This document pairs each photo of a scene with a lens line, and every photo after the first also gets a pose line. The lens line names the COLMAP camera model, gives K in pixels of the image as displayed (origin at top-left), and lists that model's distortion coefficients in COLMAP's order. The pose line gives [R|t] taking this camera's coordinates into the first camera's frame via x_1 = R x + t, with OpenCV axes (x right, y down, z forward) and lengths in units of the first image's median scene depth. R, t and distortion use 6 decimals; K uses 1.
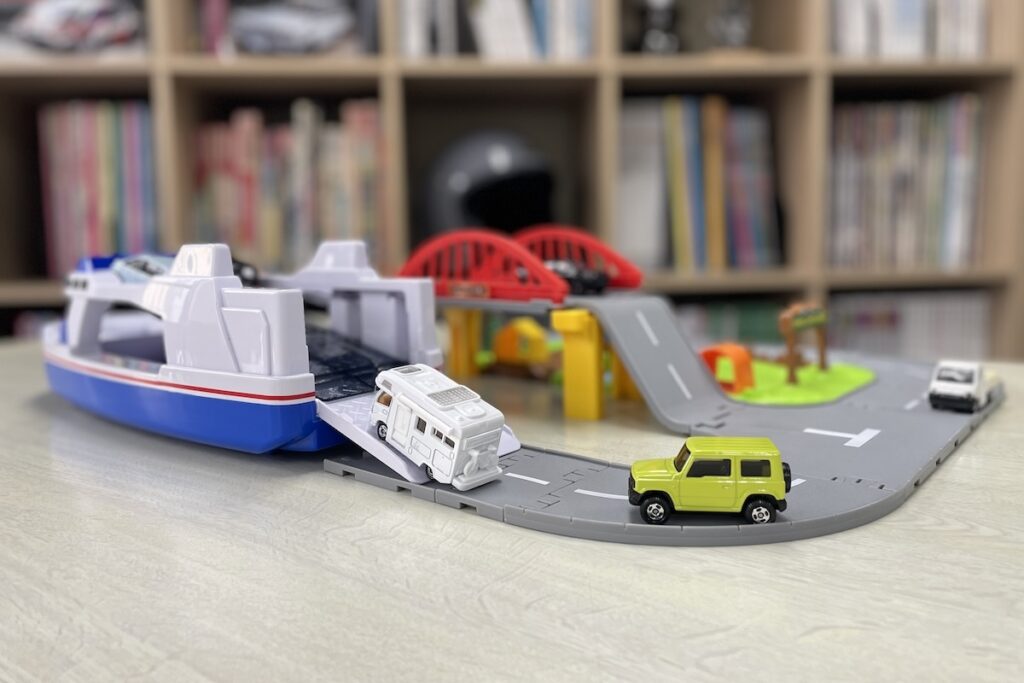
lens RADIAL K [[794.3, 0, 514.5], [0, 794.3, 299.3], [0, 0, 1]] dist [0.056527, -0.116895]
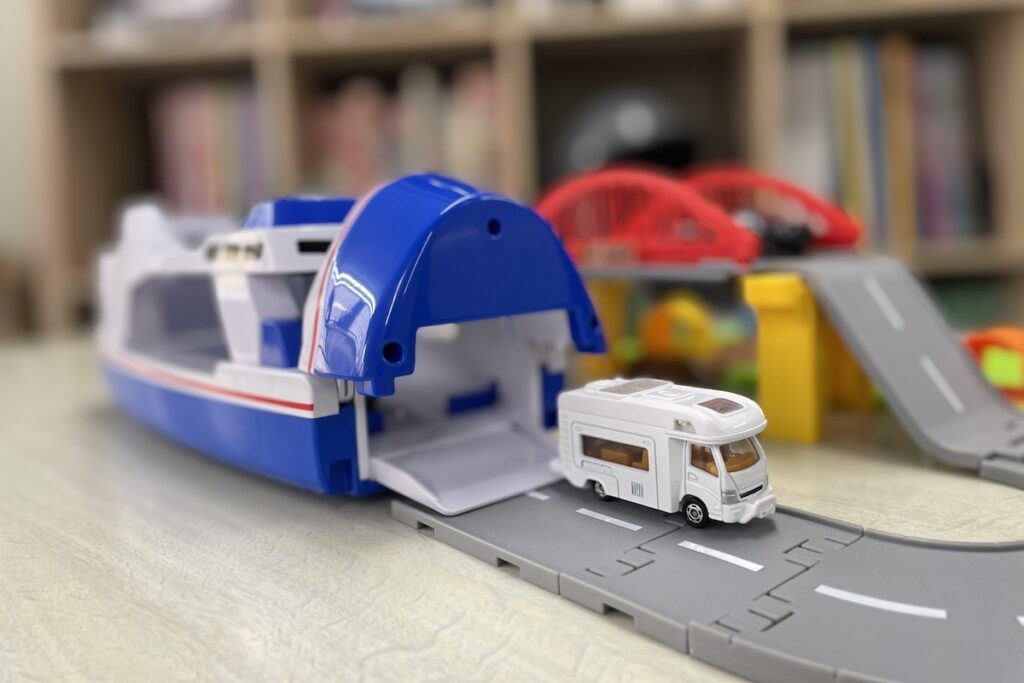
lens RADIAL K [[794.3, 0, 514.5], [0, 794.3, 299.3], [0, 0, 1]] dist [0.056527, -0.116895]
pose [[0.986698, -0.009798, -0.162271, -0.013852], [0.010646, 0.999934, 0.004356, 0.013763], [0.162217, -0.006026, 0.986737, 0.158299]]
